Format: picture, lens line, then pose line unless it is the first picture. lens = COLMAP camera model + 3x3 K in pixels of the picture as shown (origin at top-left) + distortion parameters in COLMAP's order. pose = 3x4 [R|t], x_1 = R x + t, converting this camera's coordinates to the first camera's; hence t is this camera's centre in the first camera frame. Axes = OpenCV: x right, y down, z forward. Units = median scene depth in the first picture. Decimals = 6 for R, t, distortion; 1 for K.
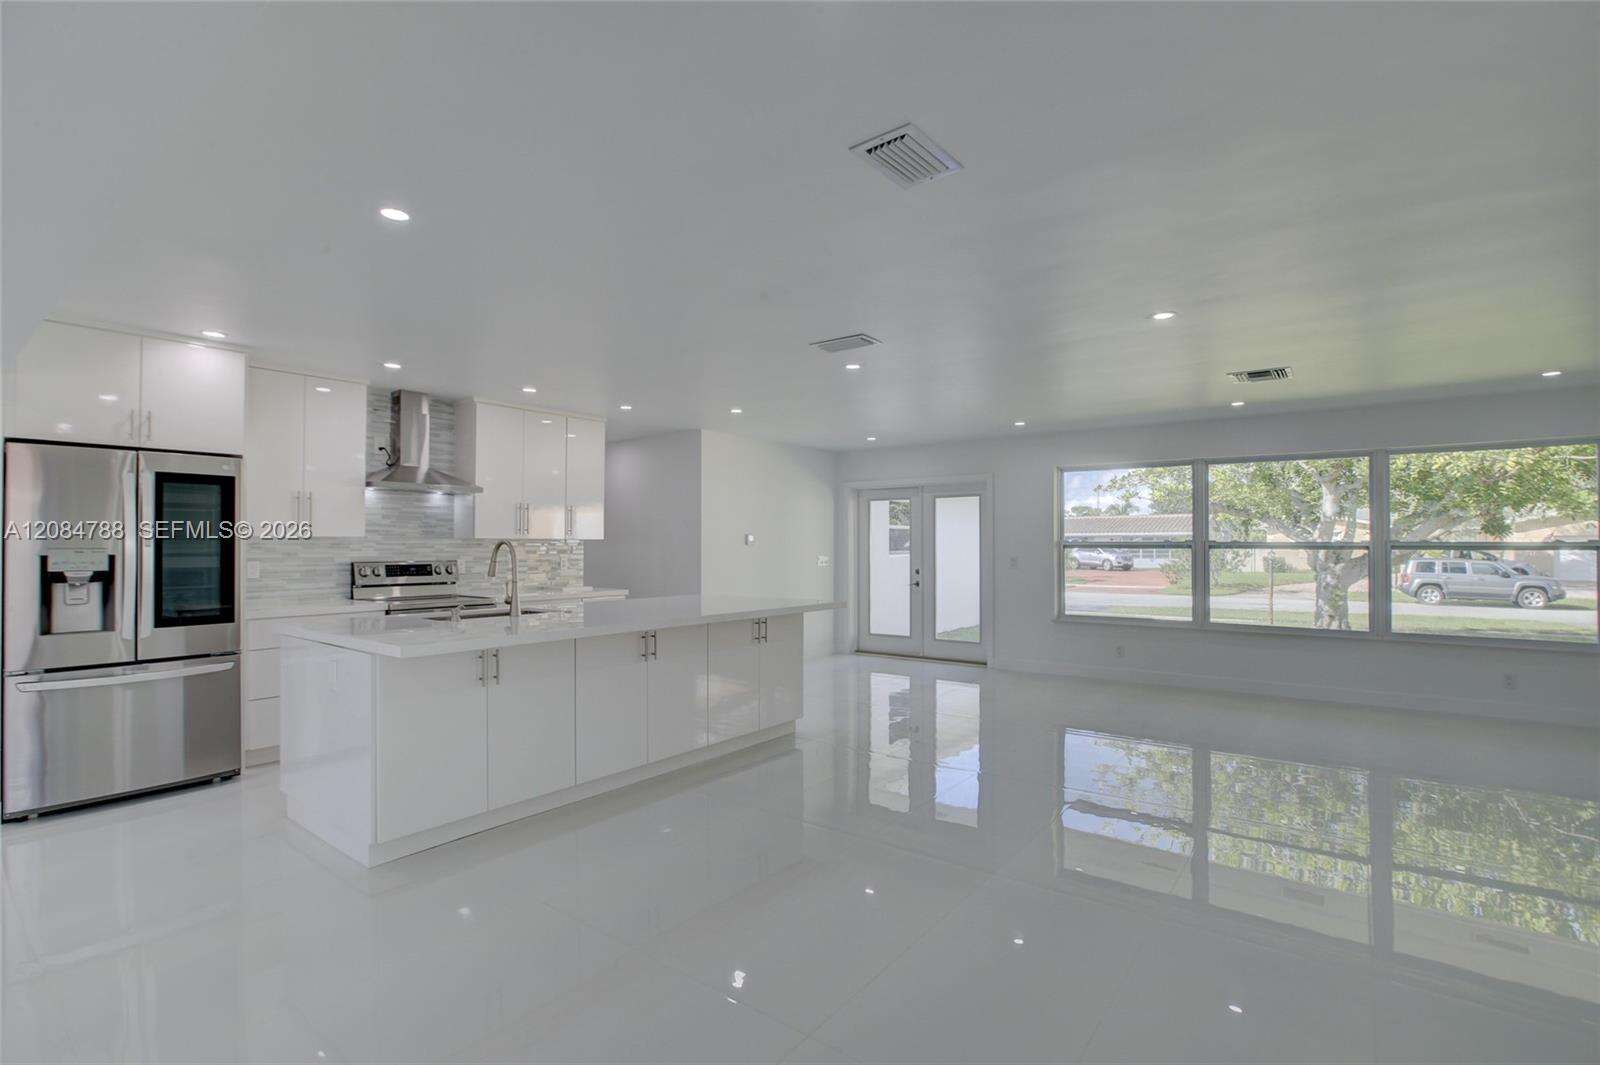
lens RADIAL K [[737.3, 0, 802.1], [0, 737.3, 531.2], [0, 0, 1]] dist [-0.038149, 0.010577]
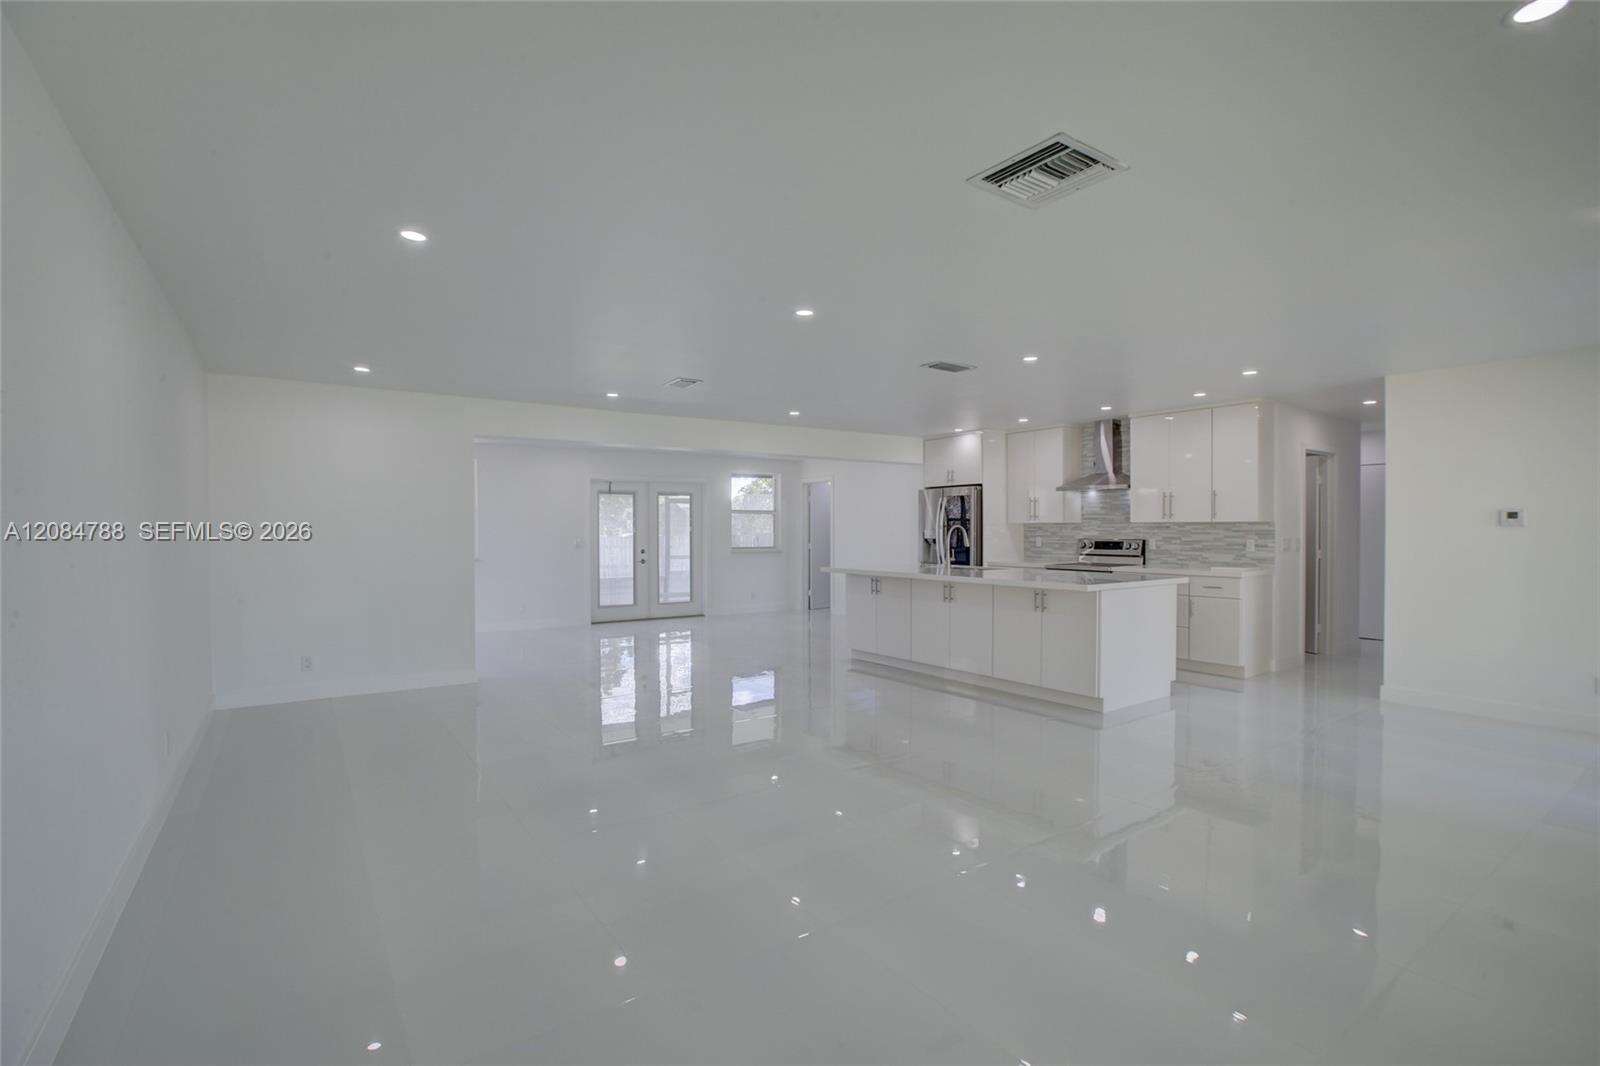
lens RADIAL K [[737.3, 0, 796.1], [0, 737.3, 536.8], [0, 0, 1]] dist [-0.038149, 0.010577]
pose [[-0.293349, 0.012461, -0.955924, 0.991309], [0.022668, 0.999725, 0.006076, 0.013771], [0.955737, -0.019887, -0.293551, 0.817029]]
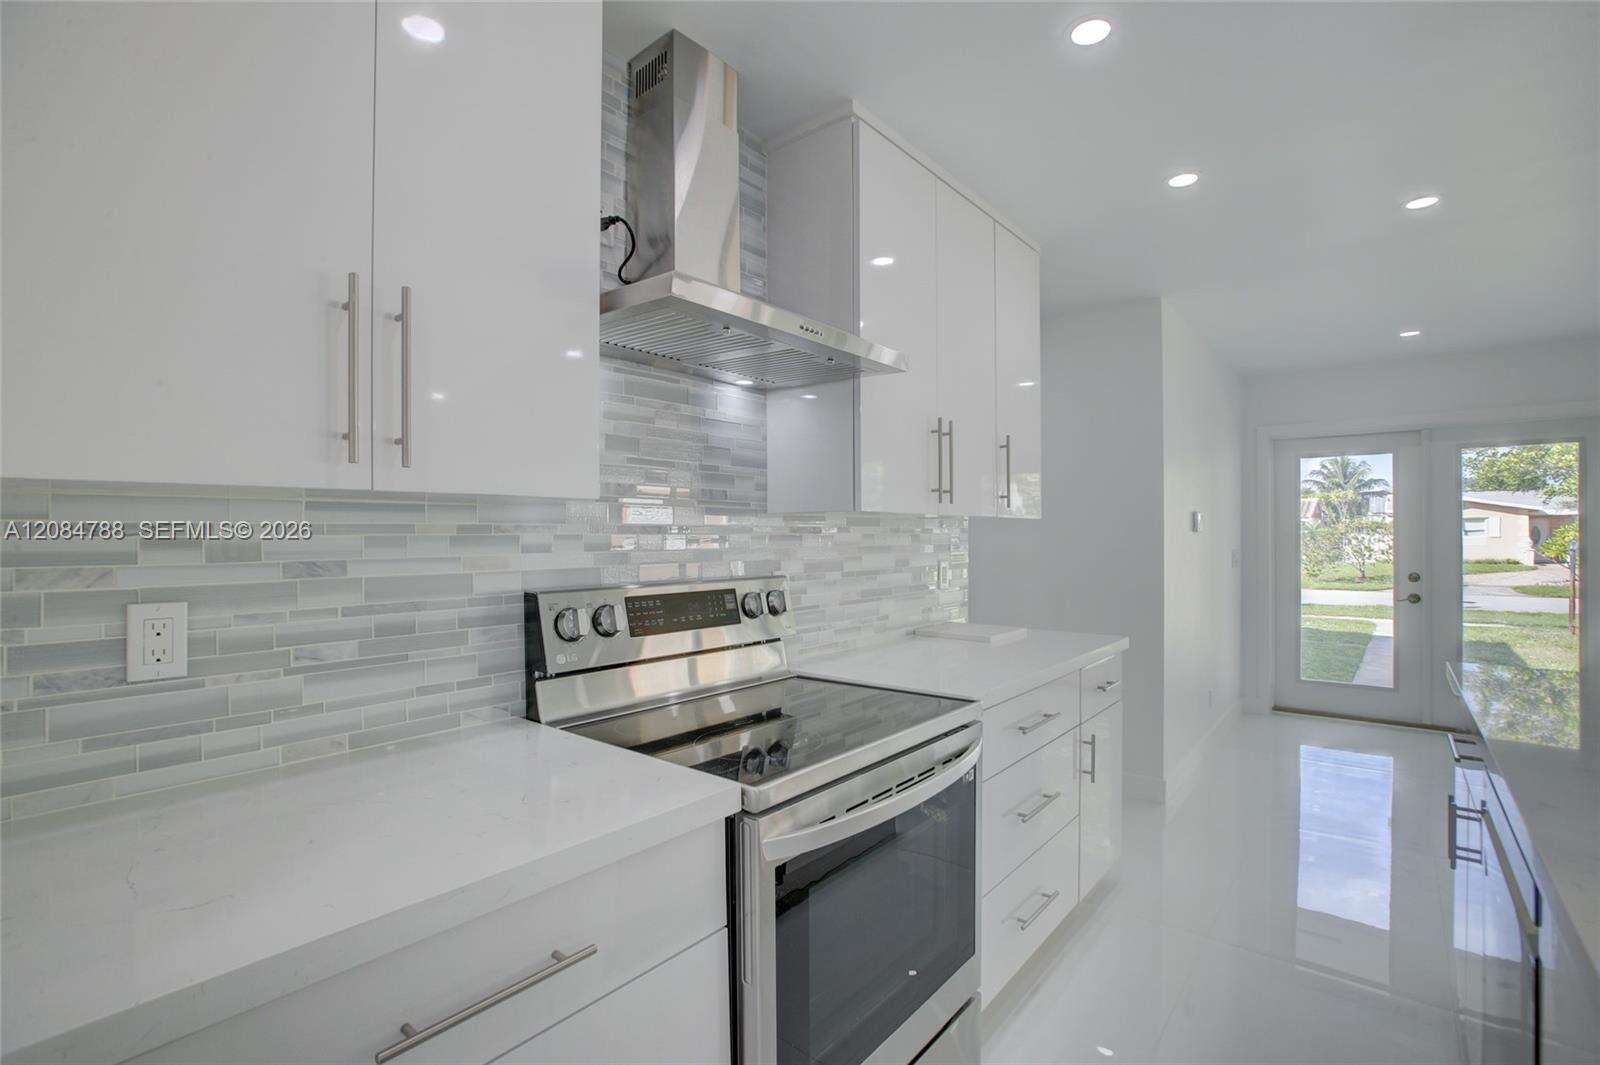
lens RADIAL K [[737.3, 0, 810.7], [0, 737.3, 532.5], [0, 0, 1]] dist [-0.038149, 0.010577]
pose [[0.999708, -0.004833, -0.023684, -0.465029], [0.005185, 0.999877, 0.014832, 0.014298], [0.023609, -0.014950, 0.999609, 0.661596]]
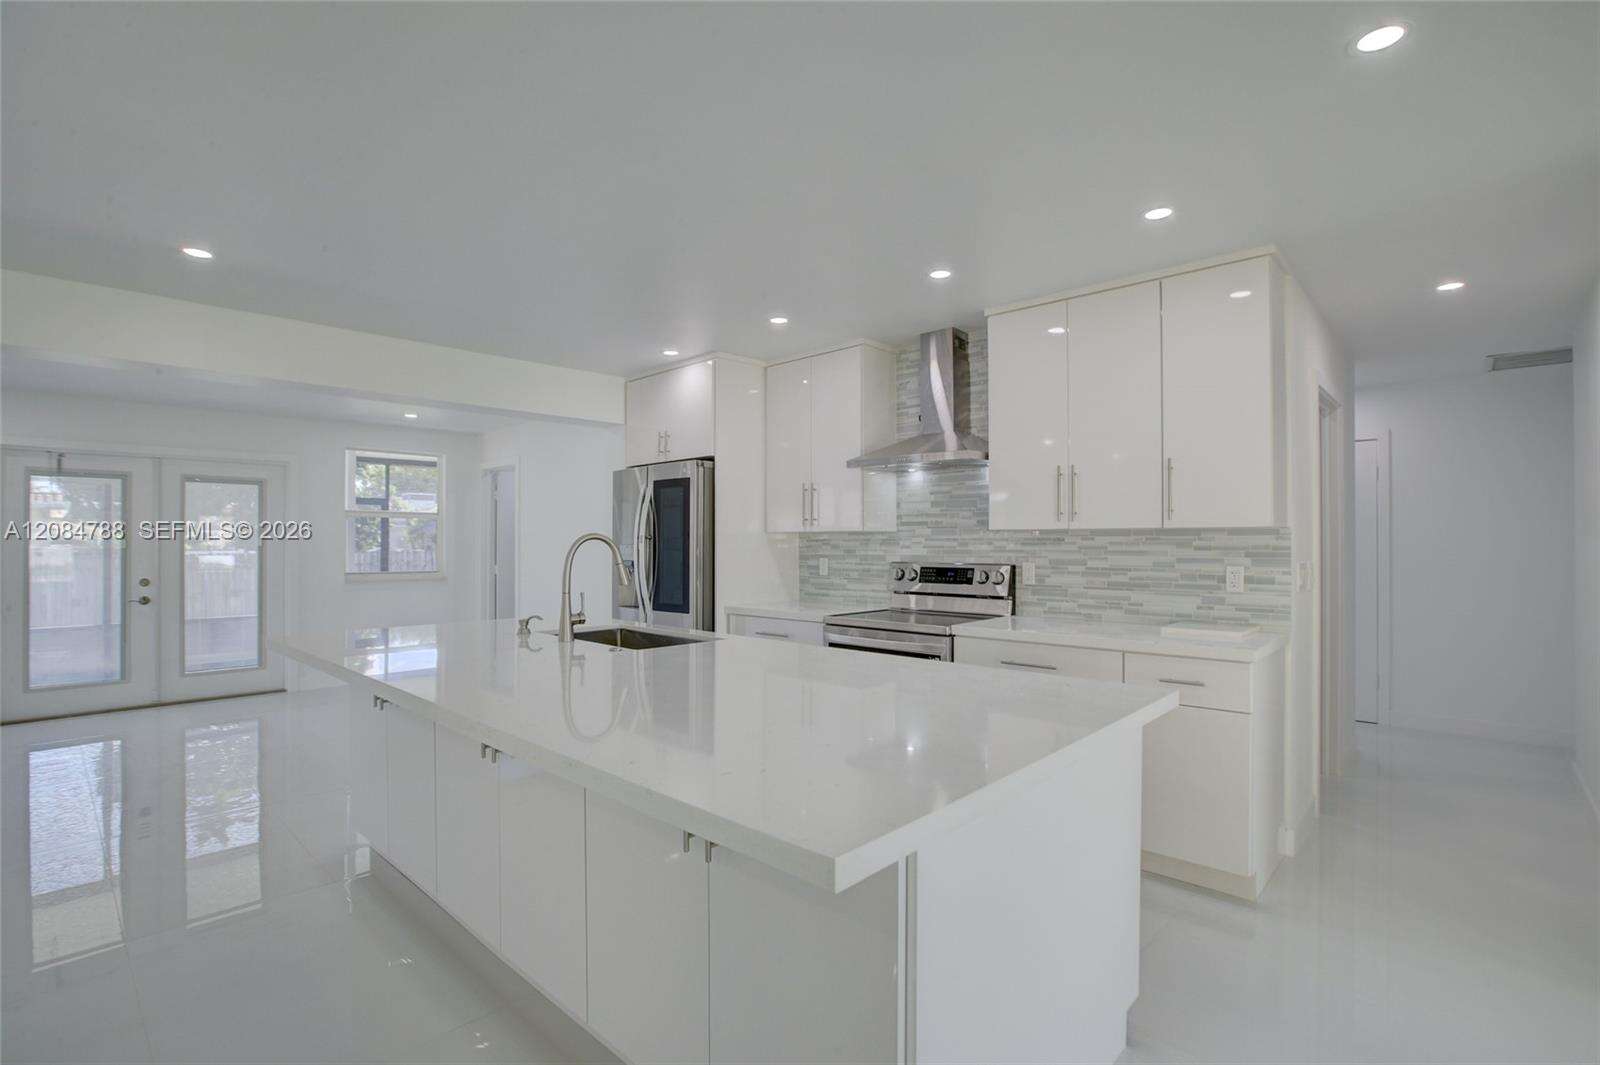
lens RADIAL K [[737.3, 0, 801.6], [0, 737.3, 536.8], [0, 0, 1]] dist [-0.038149, 0.010577]
pose [[-0.084757, -0.006811, -0.996378, 0.204829], [0.020850, 0.999746, -0.008608, 0.017712], [0.996183, -0.021504, -0.084593, 0.897762]]
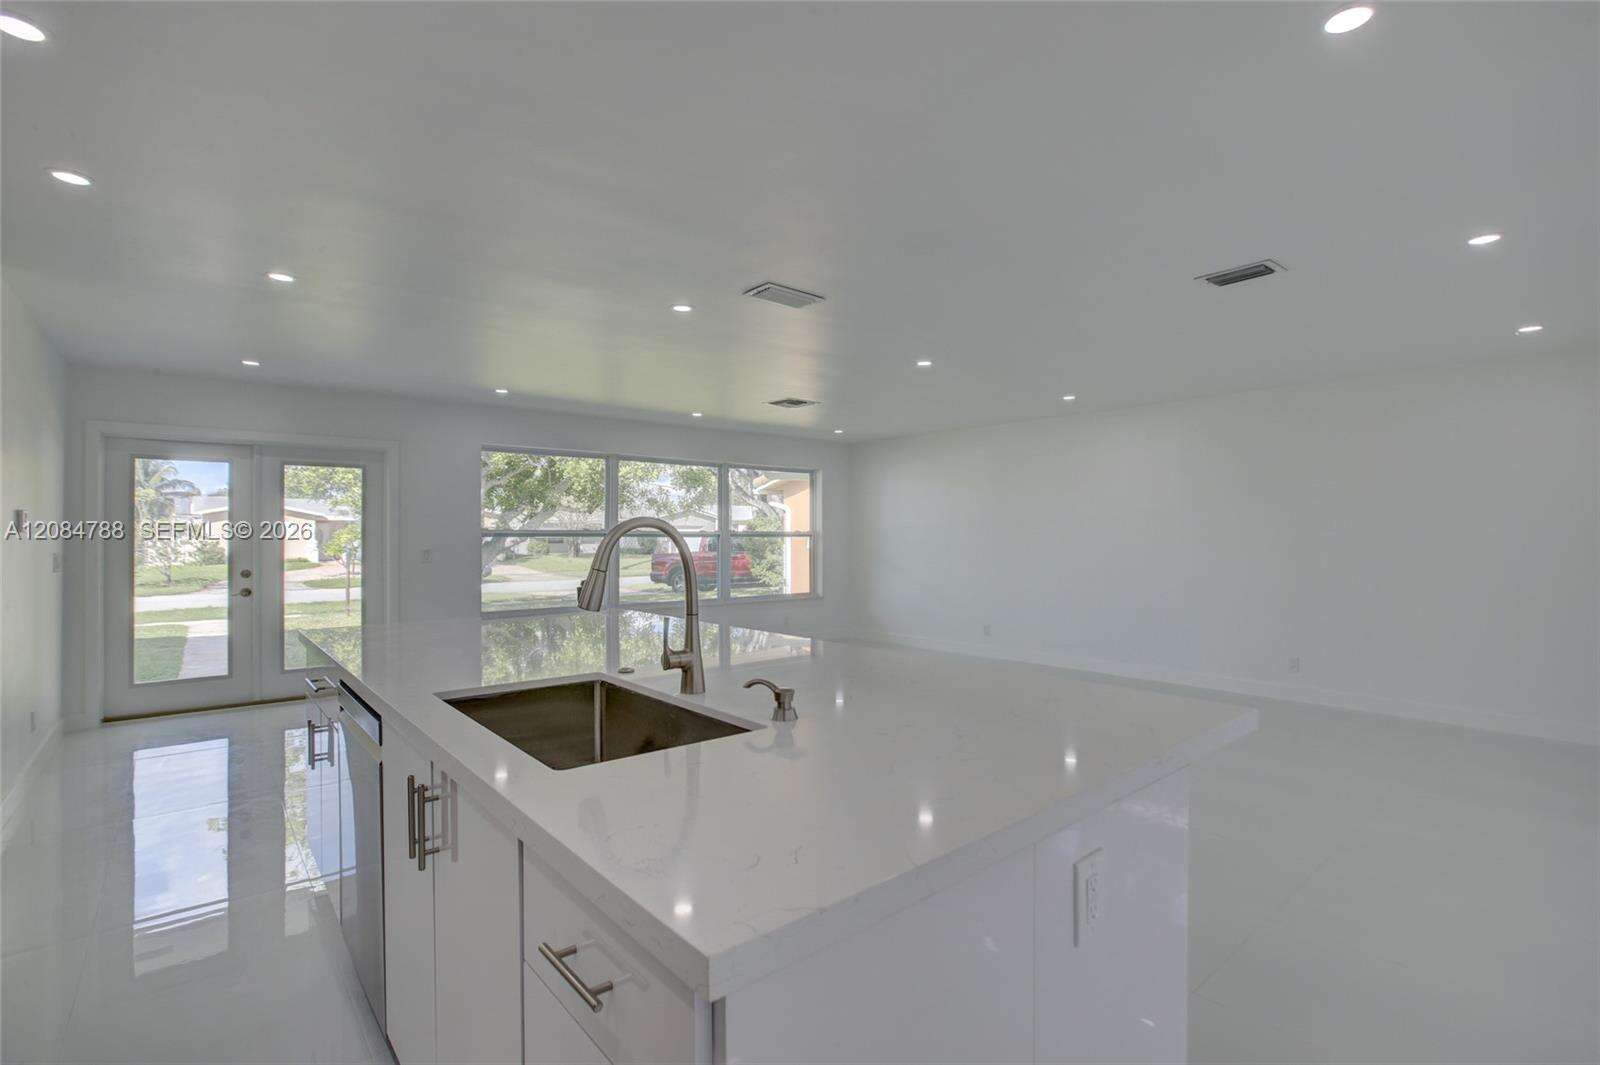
lens RADIAL K [[737.3, 0, 802.6], [0, 737.3, 533.9], [0, 0, 1]] dist [-0.038149, 0.010577]
pose [[0.212923, -0.001711, 0.977067, -0.568457], [-0.015712, 0.999863, 0.005174, 0.012496], [-0.976943, -0.016453, 0.212867, 0.586725]]
